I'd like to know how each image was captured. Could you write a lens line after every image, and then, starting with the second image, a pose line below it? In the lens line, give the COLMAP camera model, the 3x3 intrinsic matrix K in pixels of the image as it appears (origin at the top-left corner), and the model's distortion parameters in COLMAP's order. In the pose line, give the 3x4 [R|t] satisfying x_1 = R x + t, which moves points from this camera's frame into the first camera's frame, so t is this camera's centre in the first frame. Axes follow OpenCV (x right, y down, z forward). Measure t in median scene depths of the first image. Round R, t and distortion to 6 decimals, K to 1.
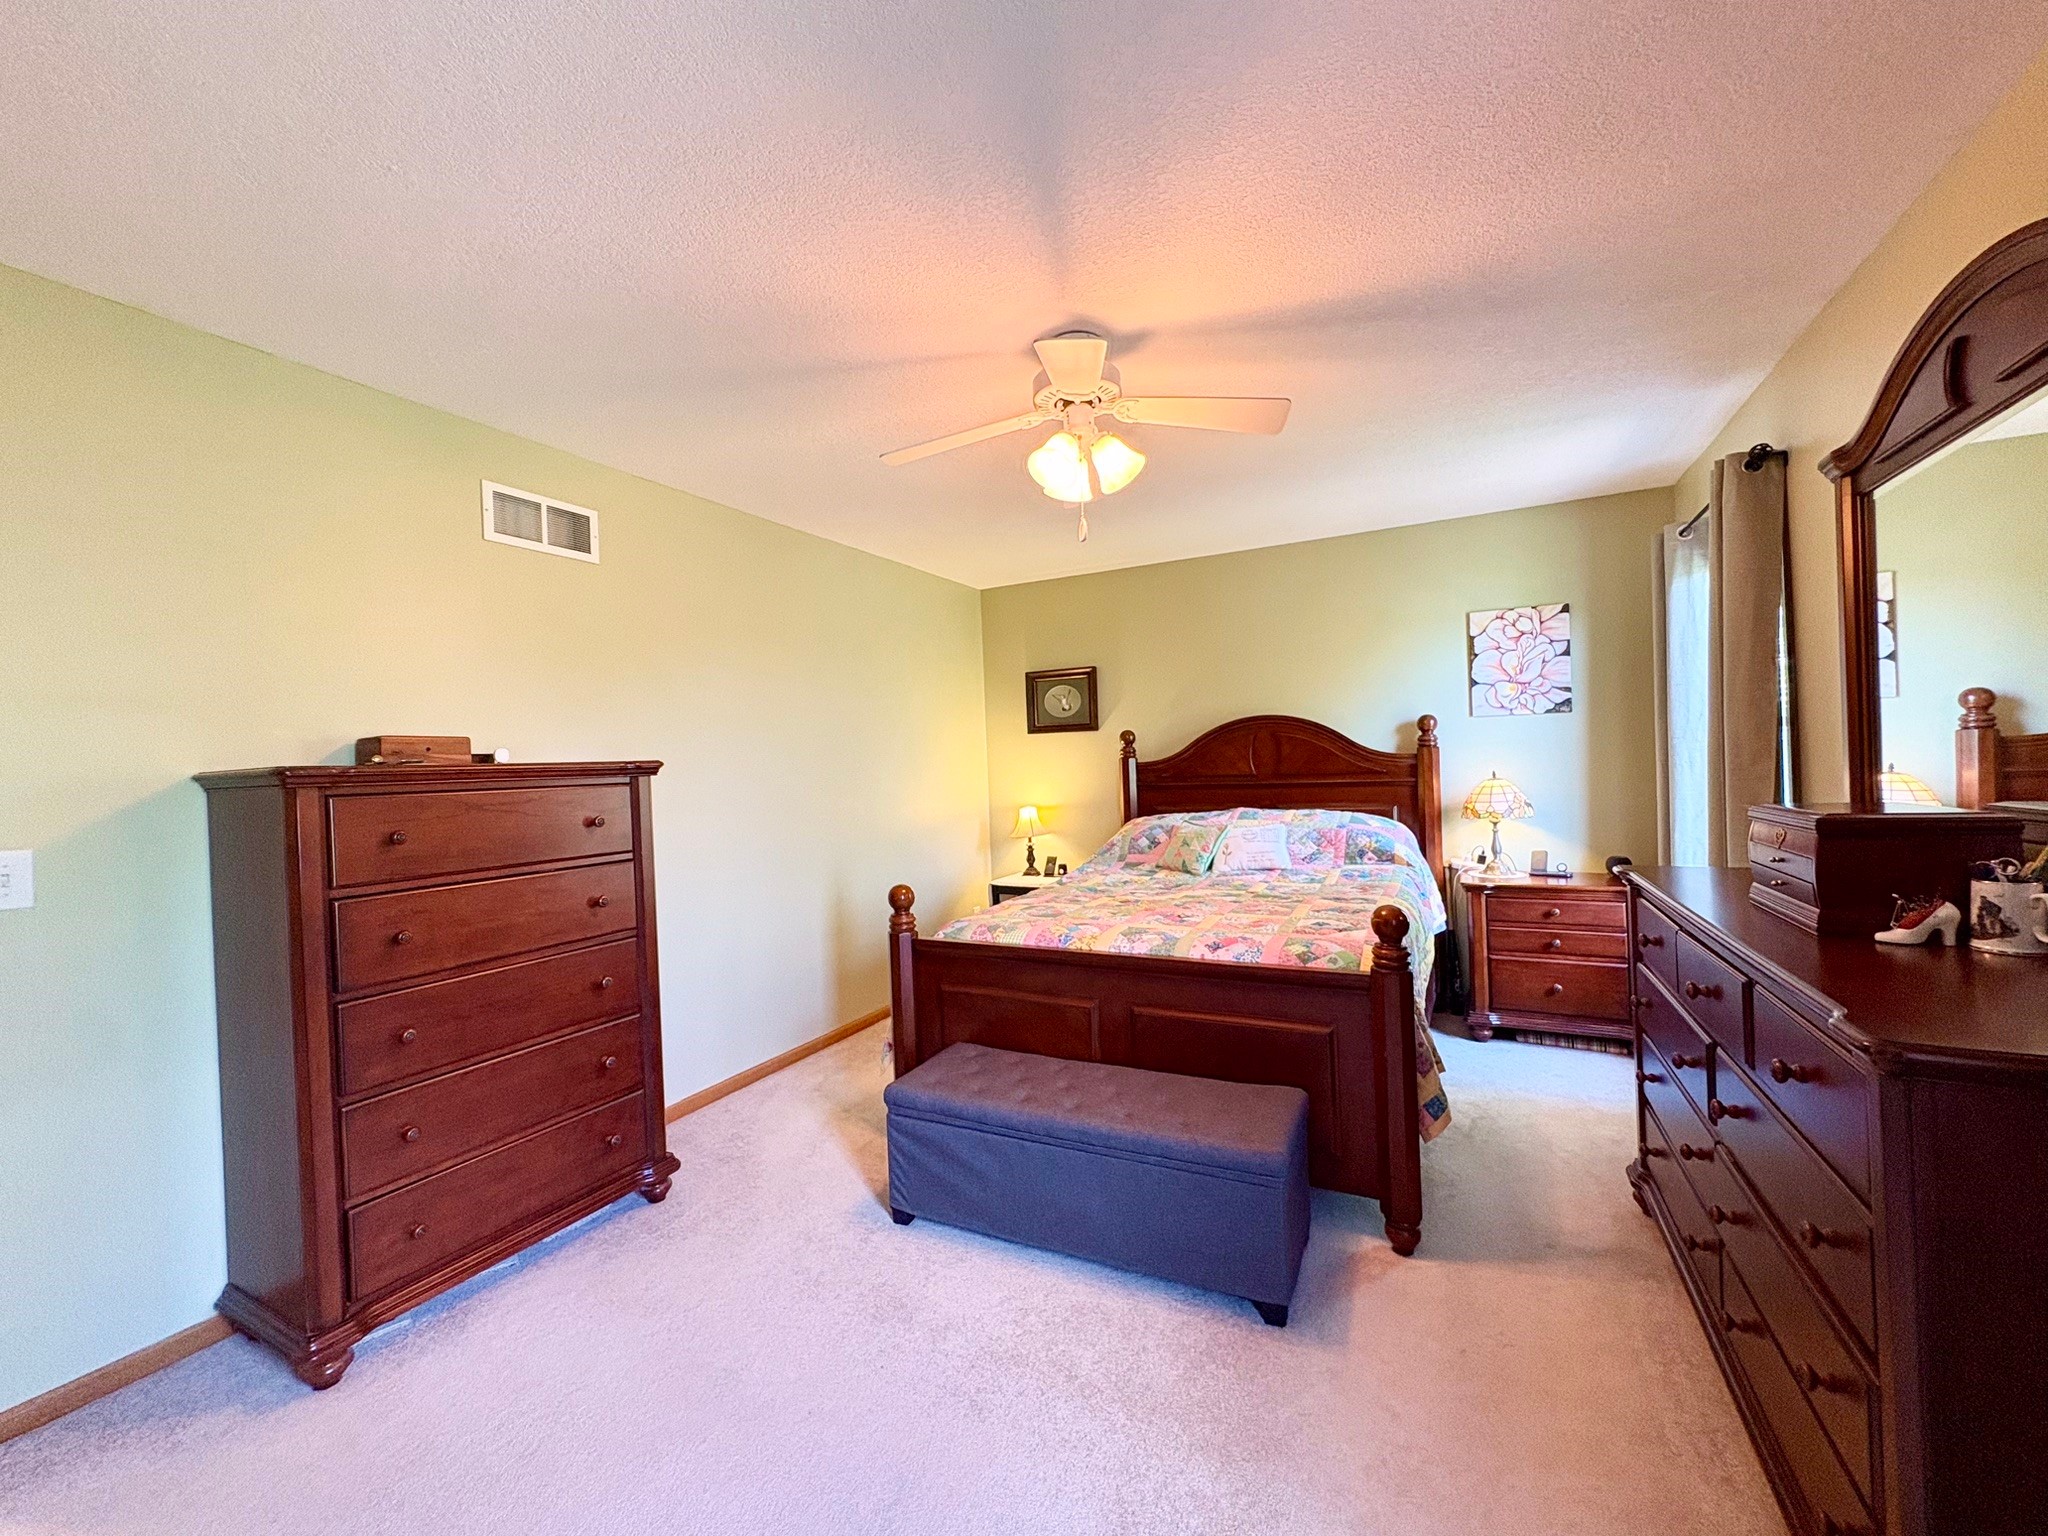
lens RADIAL K [[814.9, 0, 1019.8], [0, 814.9, 769.8], [0, 0, 1]] dist [-0.000182, -0.000116]
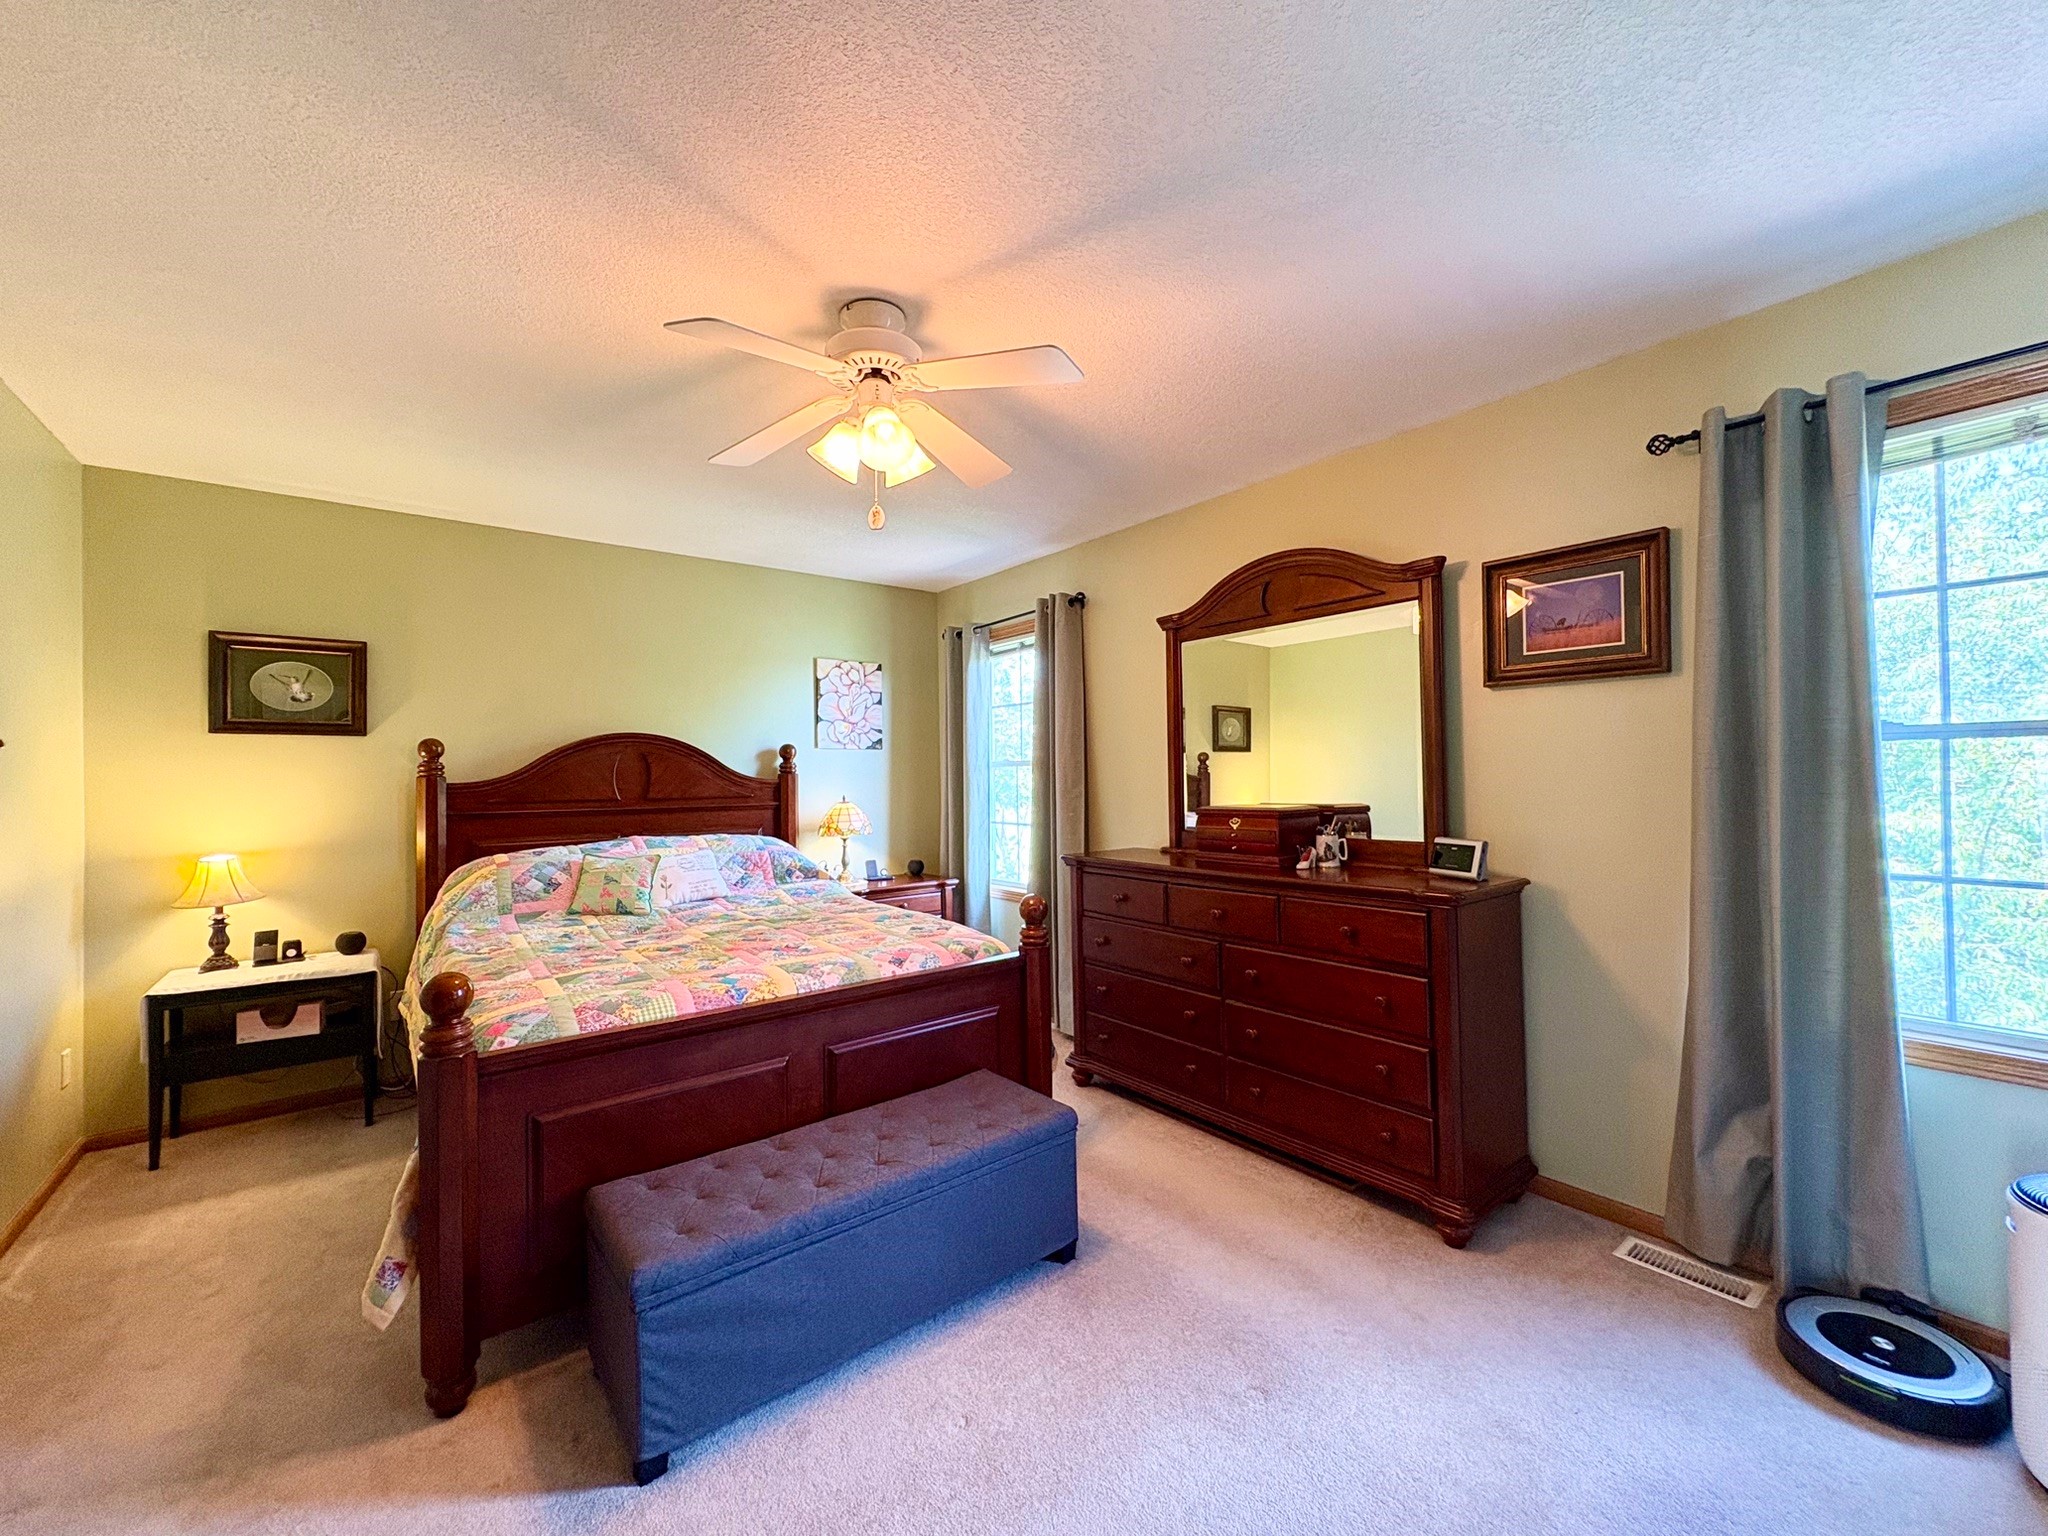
lens RADIAL K [[814.9, 0, 1021.6], [0, 814.9, 769.1], [0, 0, 1]] dist [-0.000182, -0.000116]
pose [[0.407589, 0.037226, 0.912407, -0.381618], [0.005188, 0.999058, -0.043079, 0.015364], [-0.913151, 0.022292, 0.407012, 0.275743]]
